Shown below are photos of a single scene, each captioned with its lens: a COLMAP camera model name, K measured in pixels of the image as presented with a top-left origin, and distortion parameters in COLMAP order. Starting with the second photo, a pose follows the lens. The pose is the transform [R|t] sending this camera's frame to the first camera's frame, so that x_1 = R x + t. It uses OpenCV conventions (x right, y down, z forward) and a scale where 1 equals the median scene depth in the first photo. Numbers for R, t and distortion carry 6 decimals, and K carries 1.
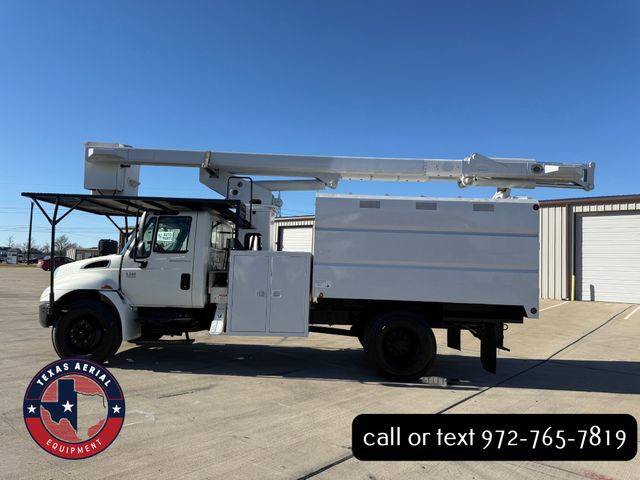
lens RADIAL K [[458.1, 0, 320.0], [0, 458.1, 240.0], [0, 0, 1]] dist [0.012868, 0.001514]
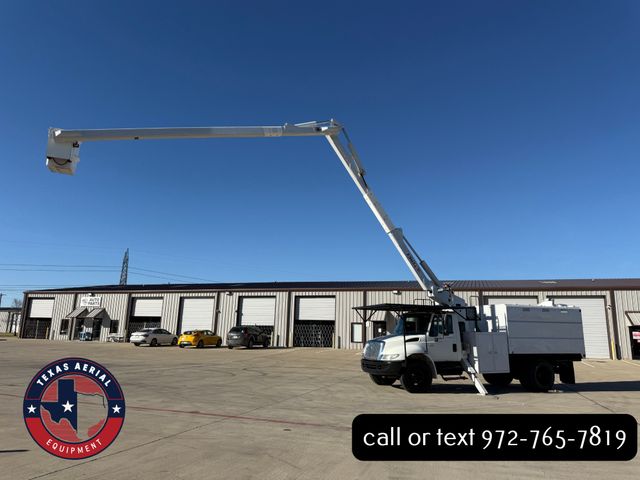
lens RADIAL K [[458.1, 0, 324.6], [0, 458.1, 228.8], [0, 0, 1]] dist [0.099875, -0.172294]
pose [[0.920016, 0.070412, 0.385502, -1.631839], [-0.012612, 0.988536, -0.150455, -0.115071], [-0.391677, 0.133559, 0.910358, -0.718147]]
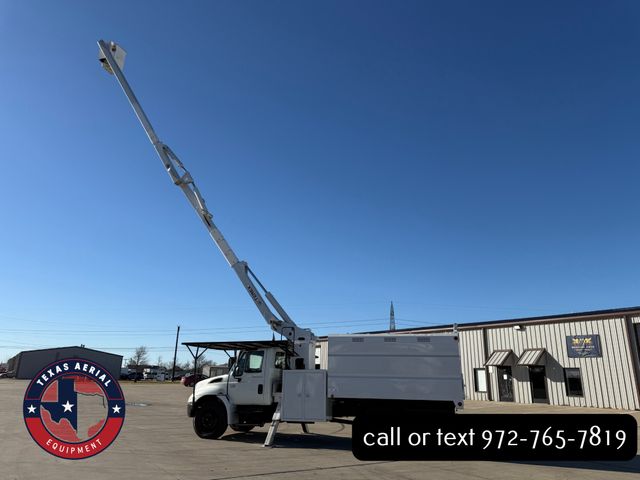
lens RADIAL K [[458.9, 0, 320.0], [0, 458.9, 240.0], [0, 0, 1]] dist [0.130248, -0.154095]
pose [[0.964170, -0.092131, -0.248774, 0.432935], [0.032371, 0.971609, -0.234367, -0.042507], [0.263303, 0.217916, 0.939779, -0.771239]]
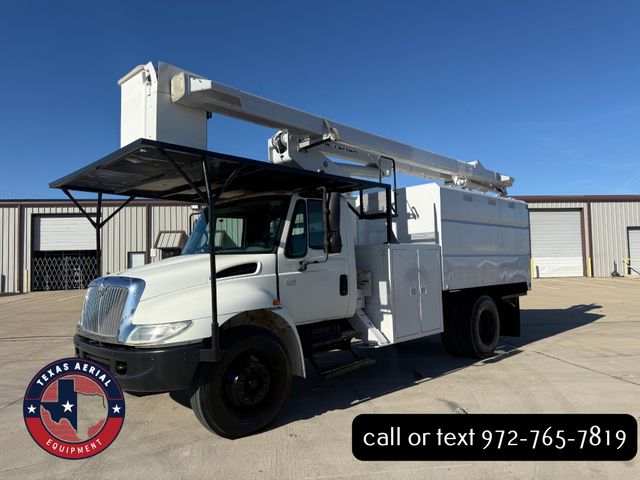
lens RADIAL K [[458.9, 0, 320.0], [0, 458.9, 240.0], [0, 0, 1]] dist [0.130248, -0.154095]
pose [[0.689147, -0.008836, 0.724567, -0.870046], [-0.001448, 0.999907, 0.013572, 0.002792], [-0.724620, -0.010402, 0.689070, 0.479286]]
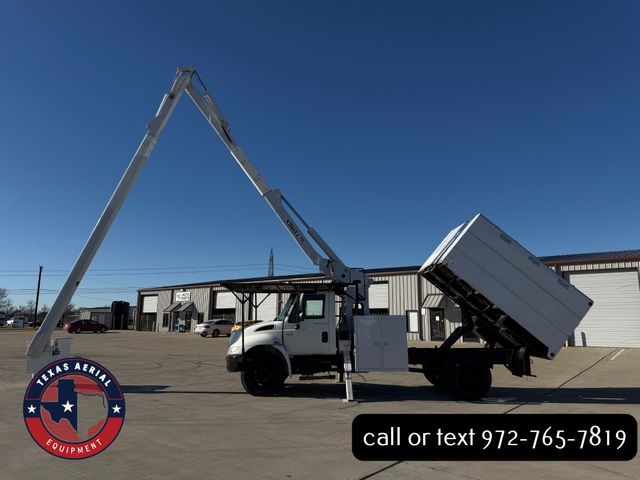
lens RADIAL K [[458.9, 0, 320.0], [0, 458.9, 240.0], [0, 0, 1]] dist [0.130248, -0.154095]
pose [[0.998977, -0.022452, 0.039262, -0.357195], [0.026688, 0.993468, -0.110944, -0.062699], [-0.036515, 0.111878, 0.993051, -0.581756]]
